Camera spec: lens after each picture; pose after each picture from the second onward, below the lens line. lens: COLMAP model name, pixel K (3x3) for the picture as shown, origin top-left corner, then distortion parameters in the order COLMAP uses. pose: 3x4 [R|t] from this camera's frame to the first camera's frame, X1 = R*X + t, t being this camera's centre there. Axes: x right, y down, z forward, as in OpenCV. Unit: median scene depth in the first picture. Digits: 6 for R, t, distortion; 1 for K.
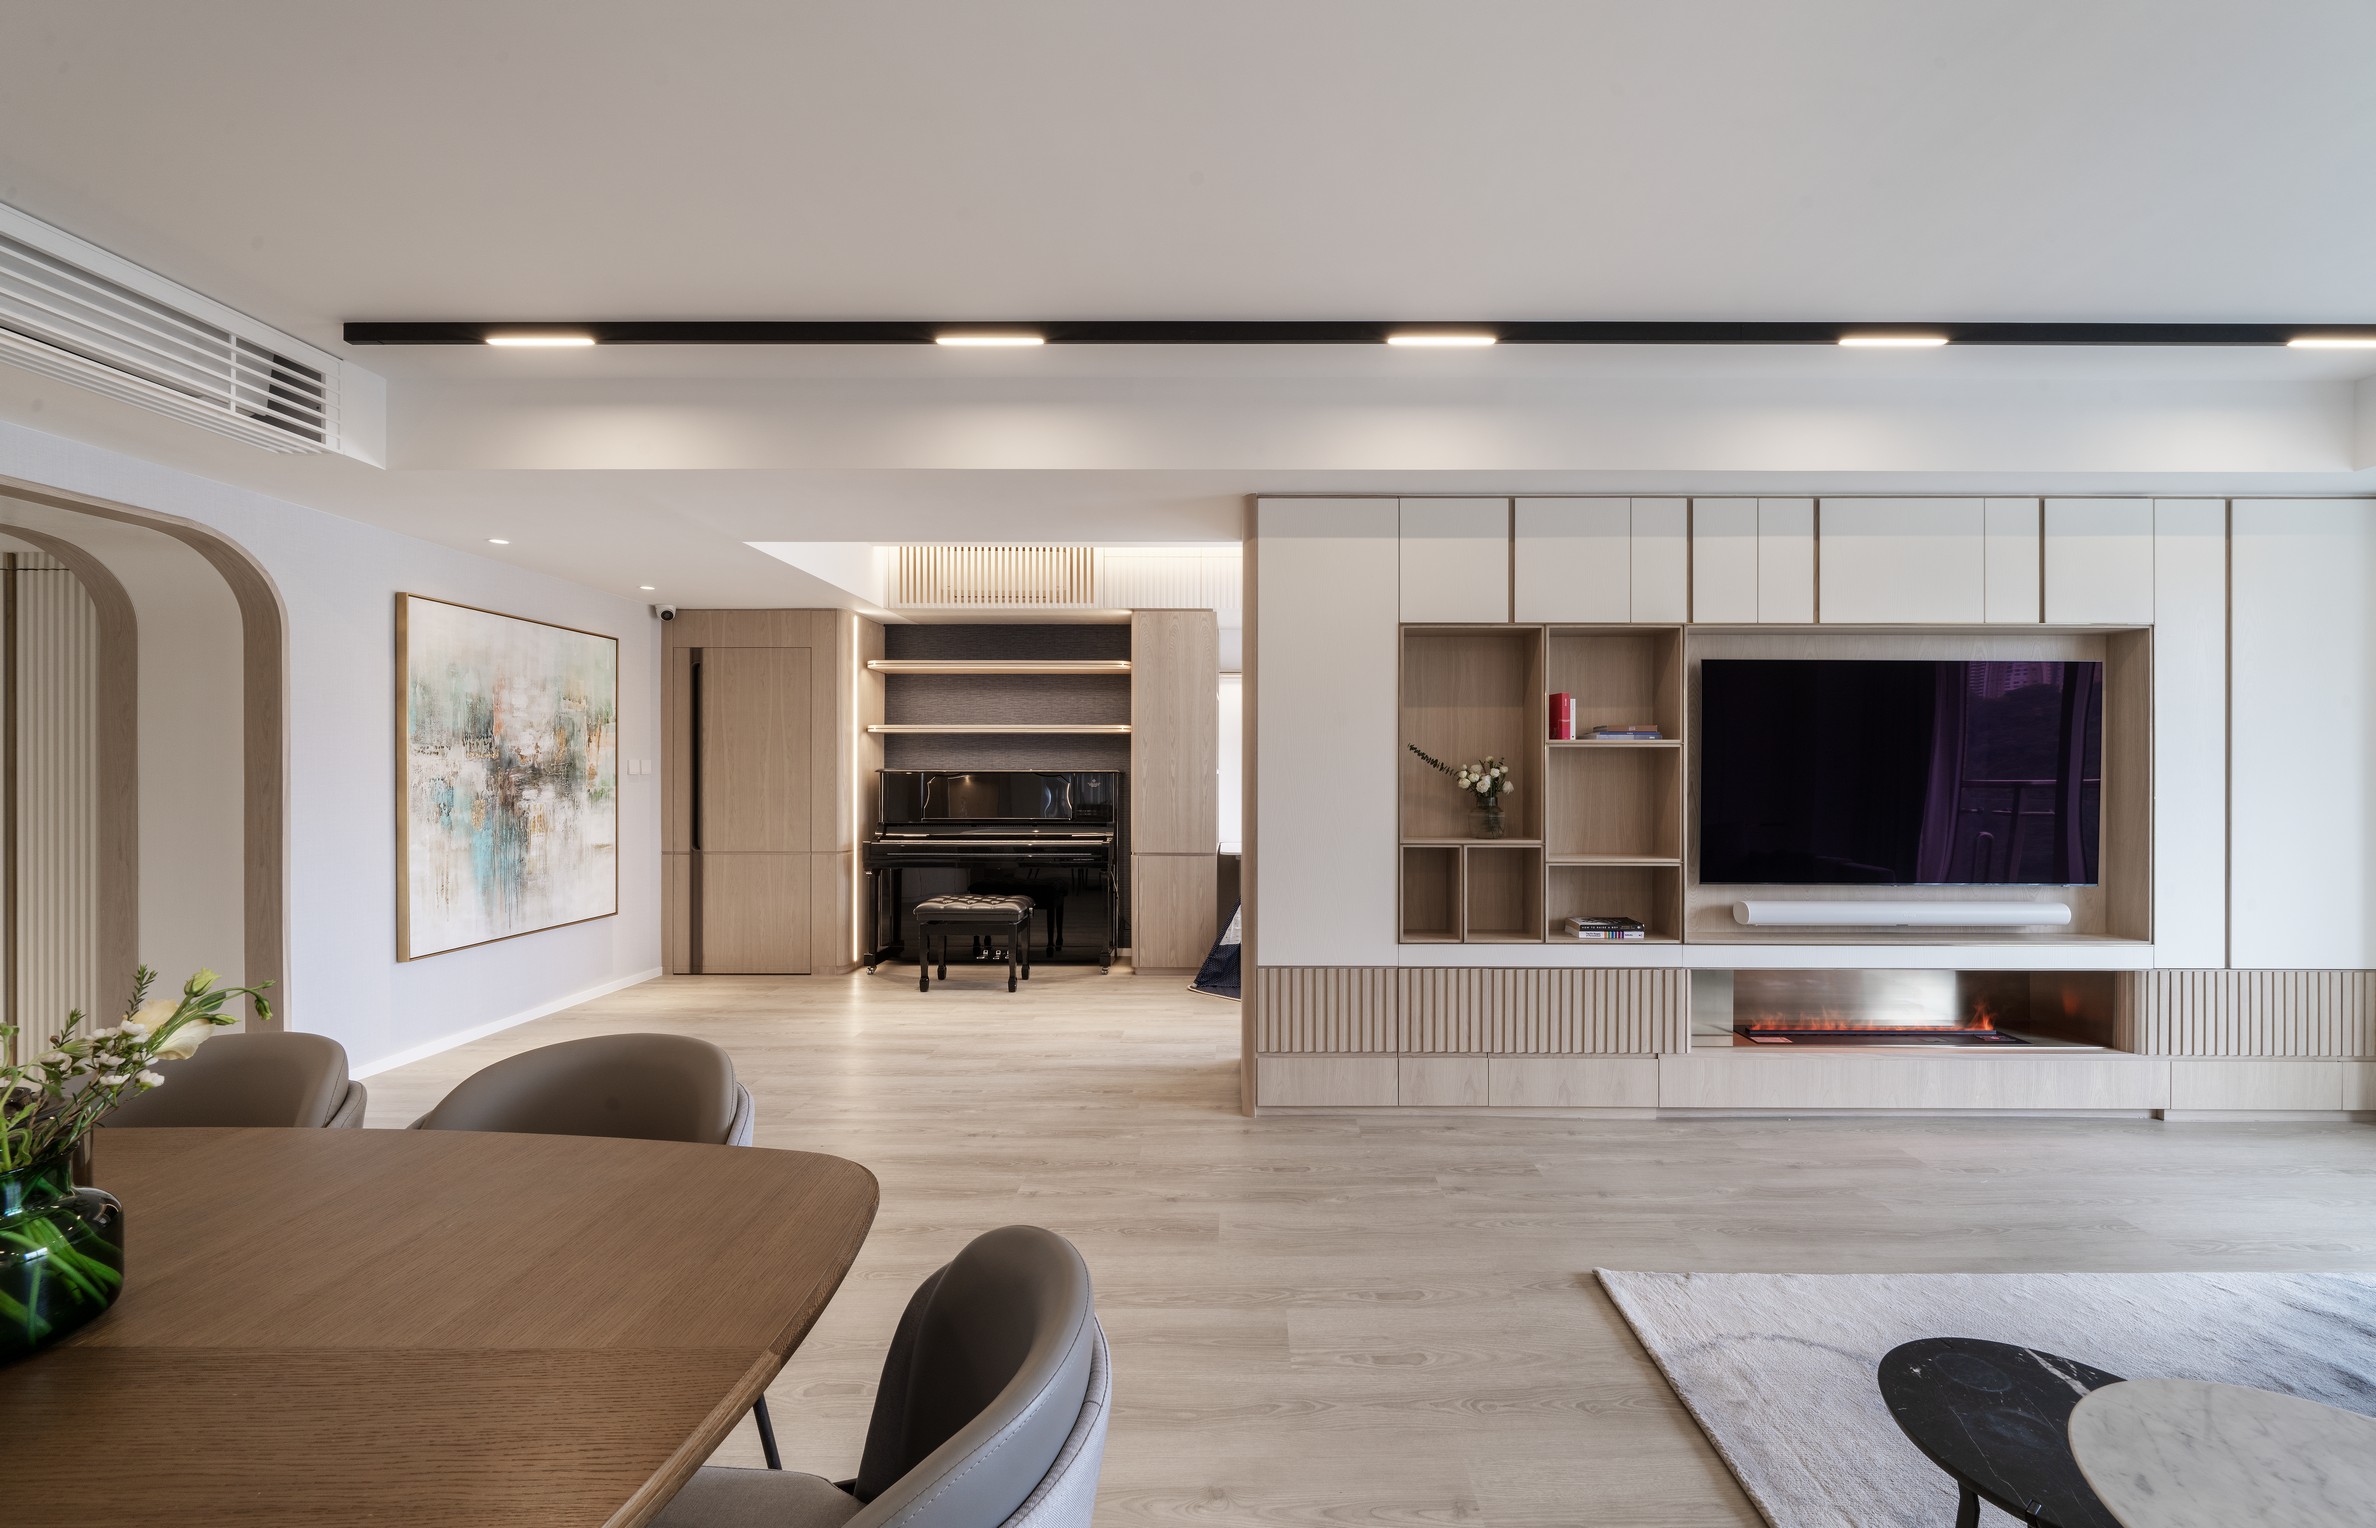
lens RADIAL K [[922.0, 0, 1222.5], [0, 922.0, 774.4], [0, 0, 1]] dist [-0.001597, 0.000362]
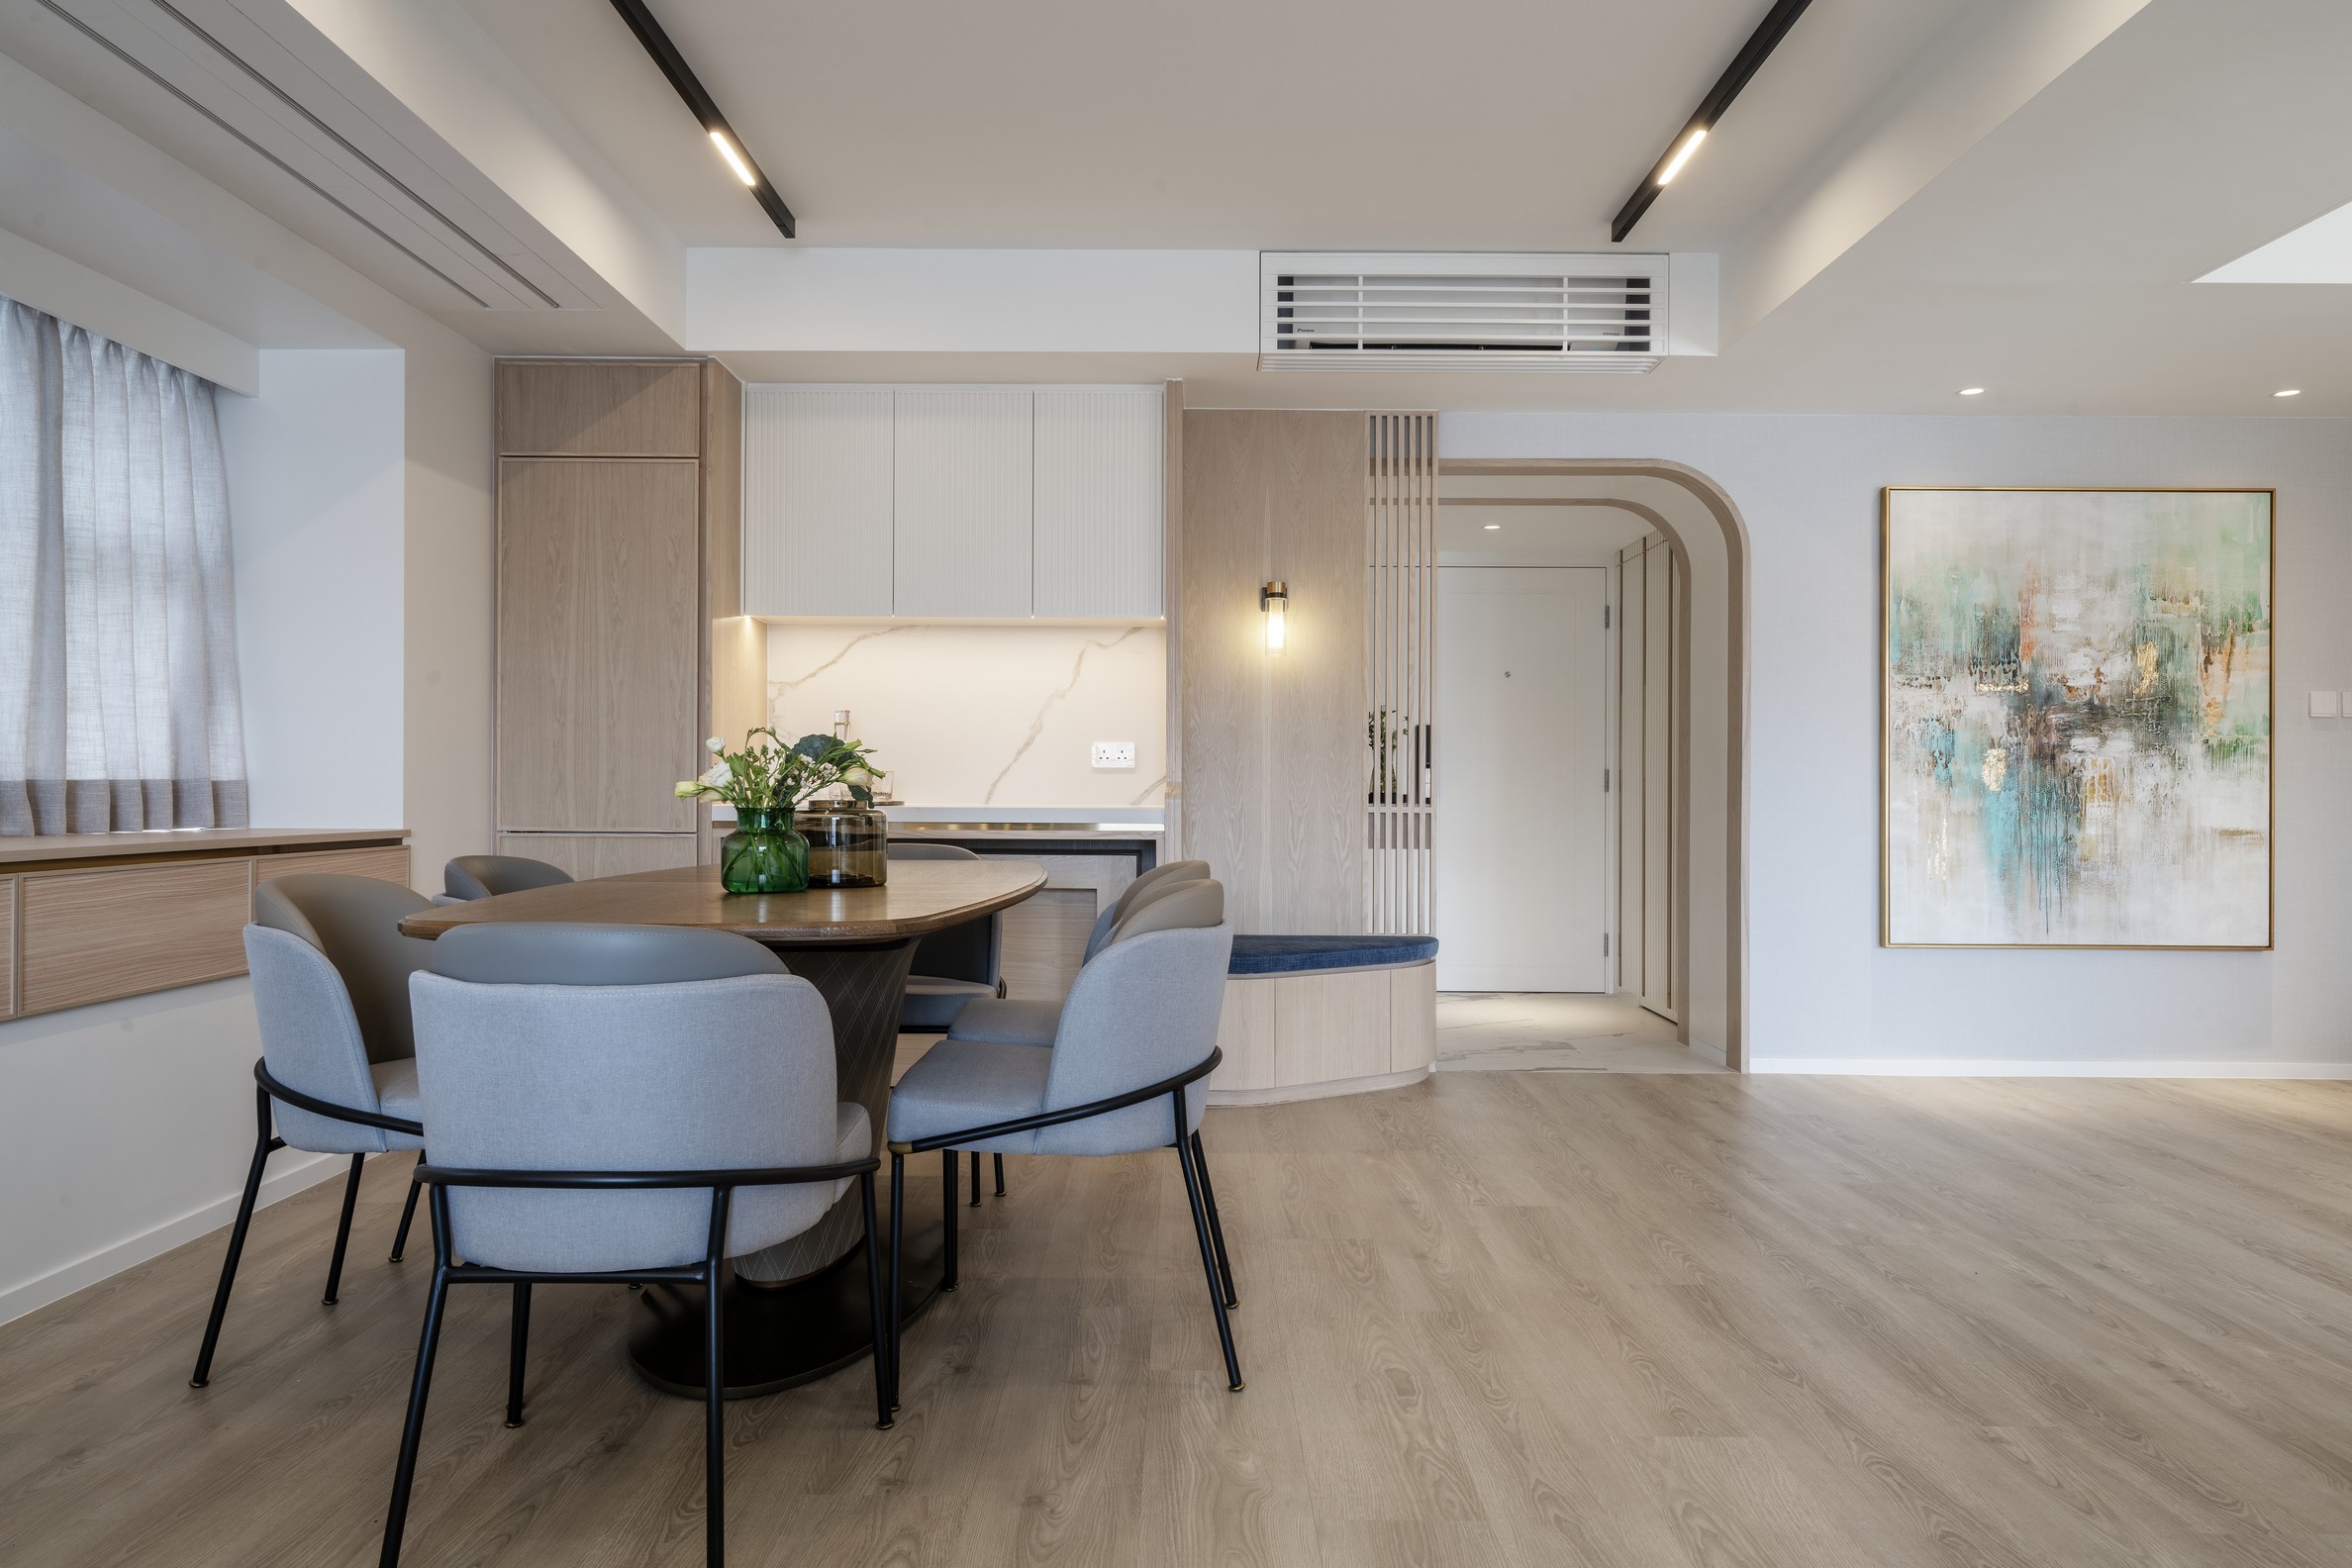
lens RADIAL K [[1532.5, 0, 1176.0], [0, 1532.5, 784.0], [0, 0, 1]] dist [-0.000151, 0.000311]
pose [[0.009009, 0.001958, -0.999958, 0.554416], [-0.009696, 0.999951, 0.001871, 0.081887], [0.999912, 0.009679, 0.009027, 0.463729]]
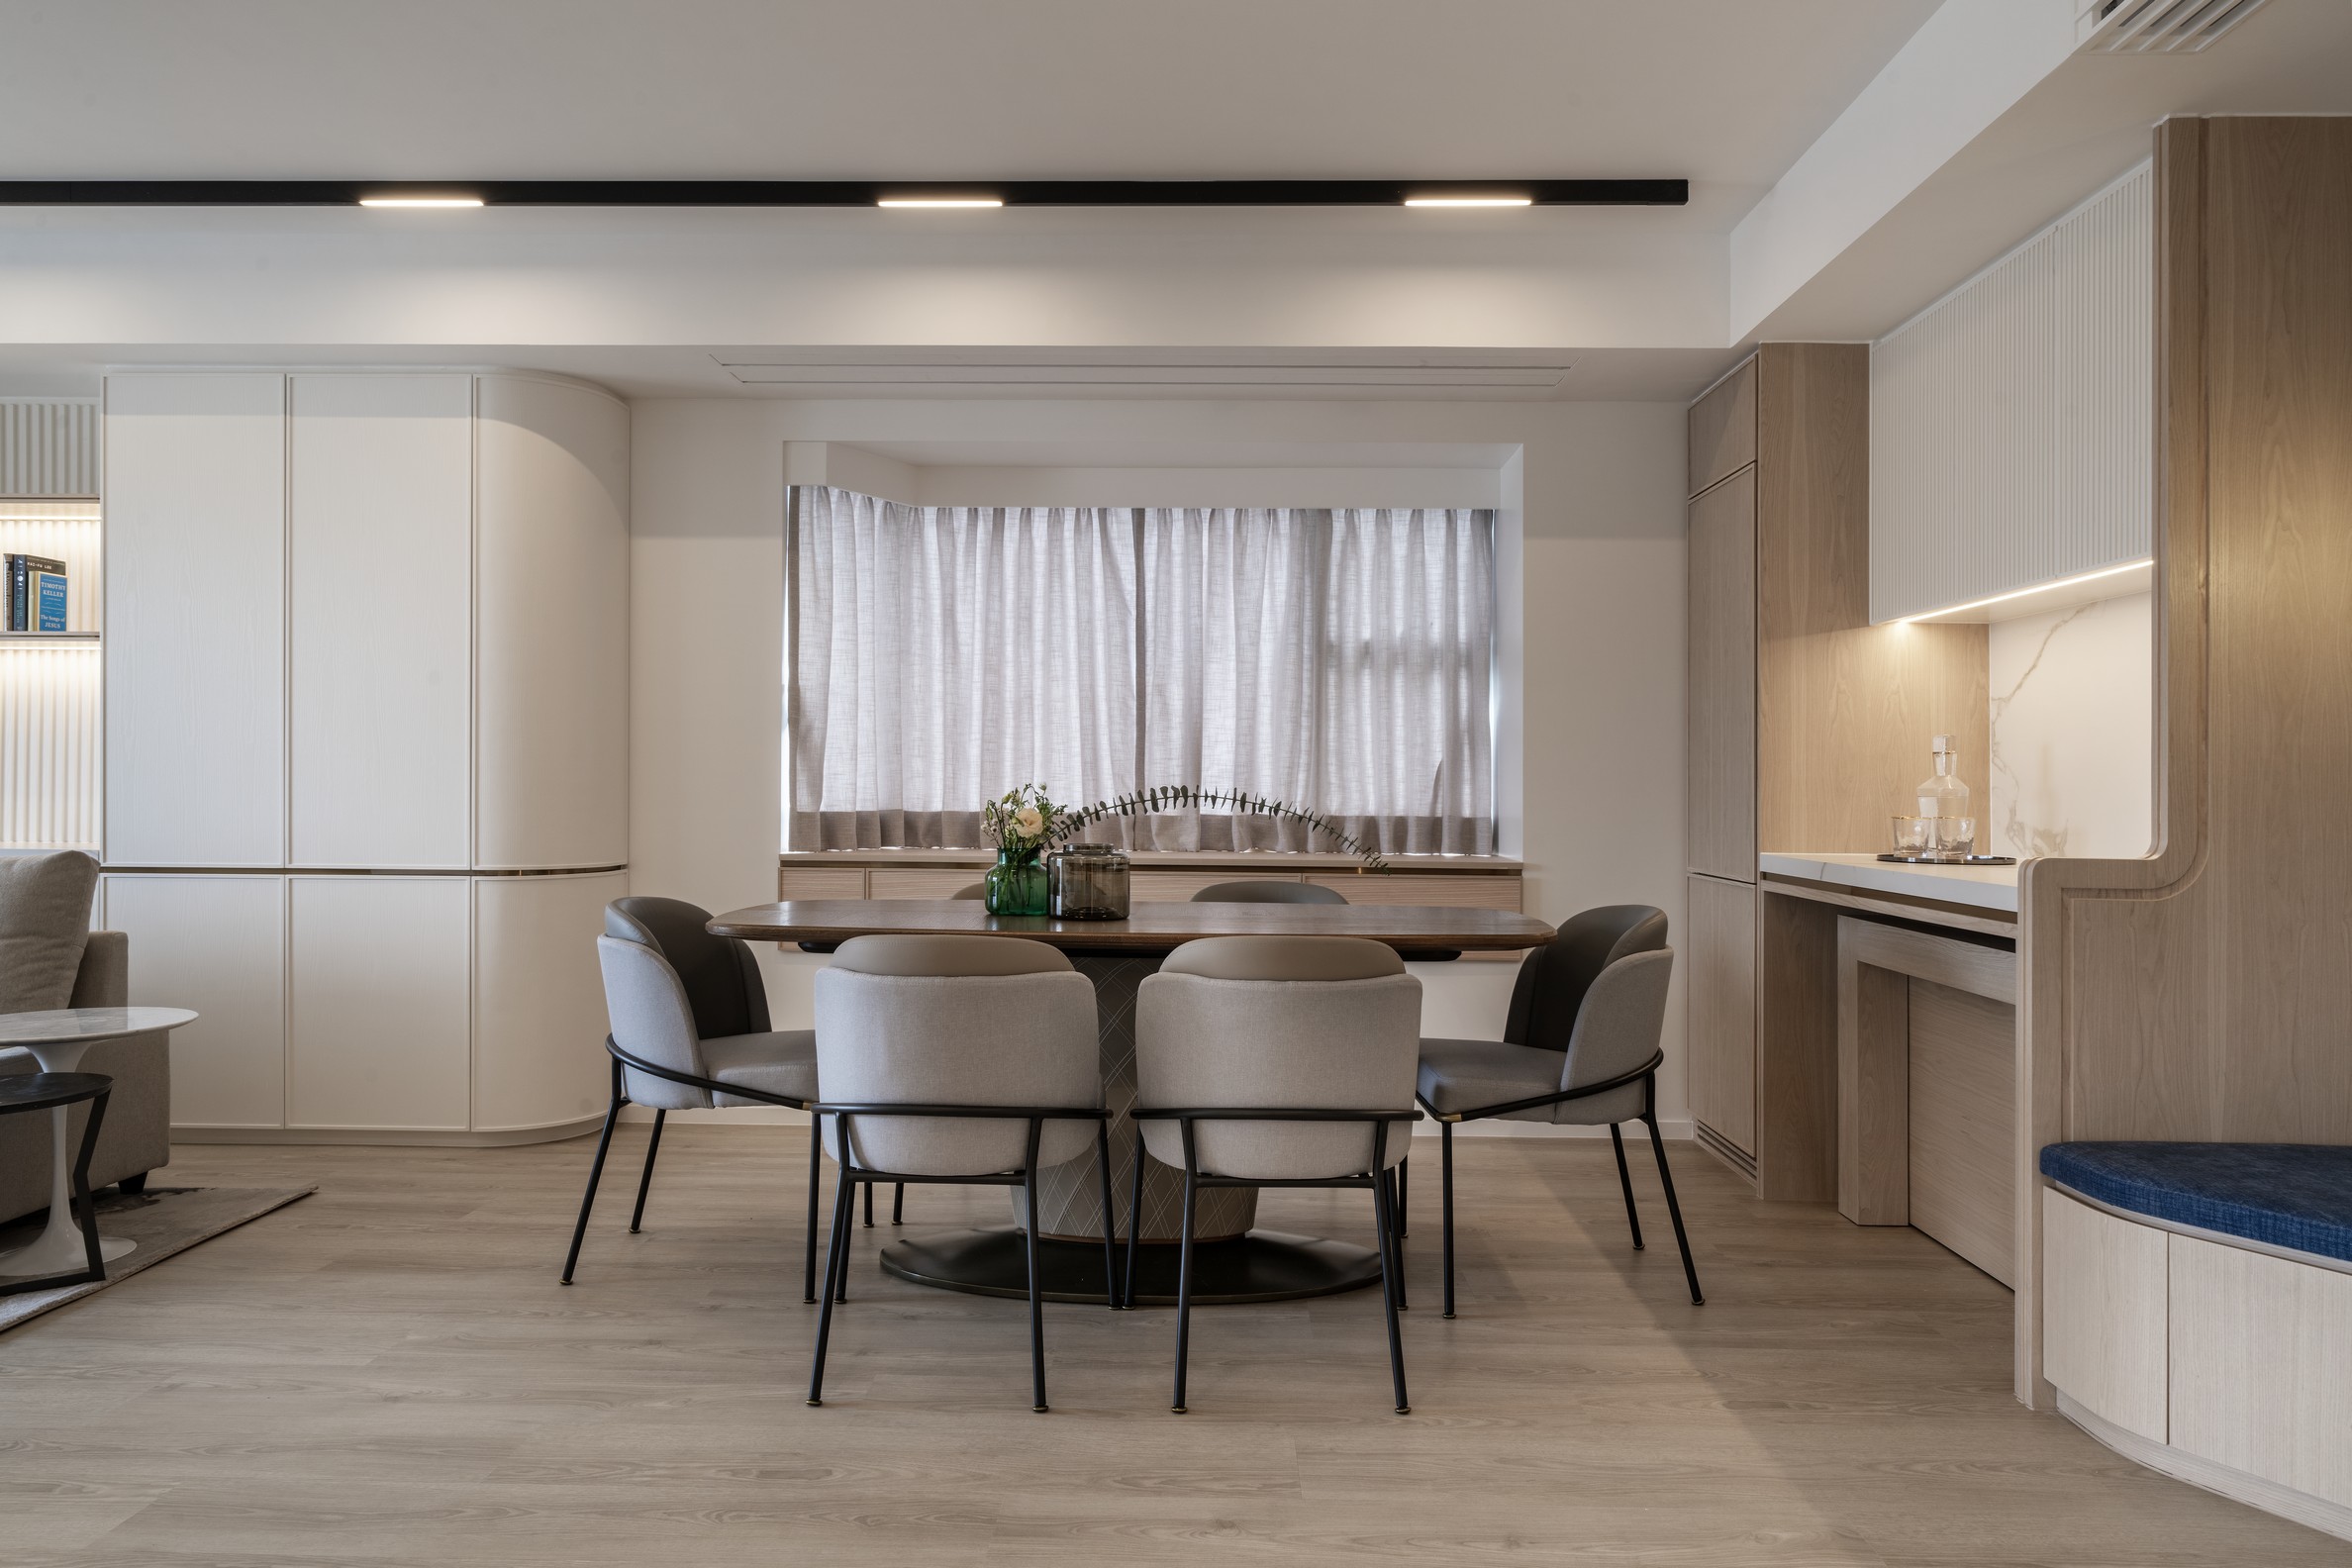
lens RADIAL K [[1605.3, 0, 1176.0], [0, 1605.3, 784.0], [0, 0, 1]] dist [-0.007298, -0.001687]
pose [[-0.999793, -0.010905, 0.017165, -0.416272], [-0.010847, 0.999935, 0.003492, 0.052543], [-0.017202, 0.003305, -0.999847, 1.349275]]
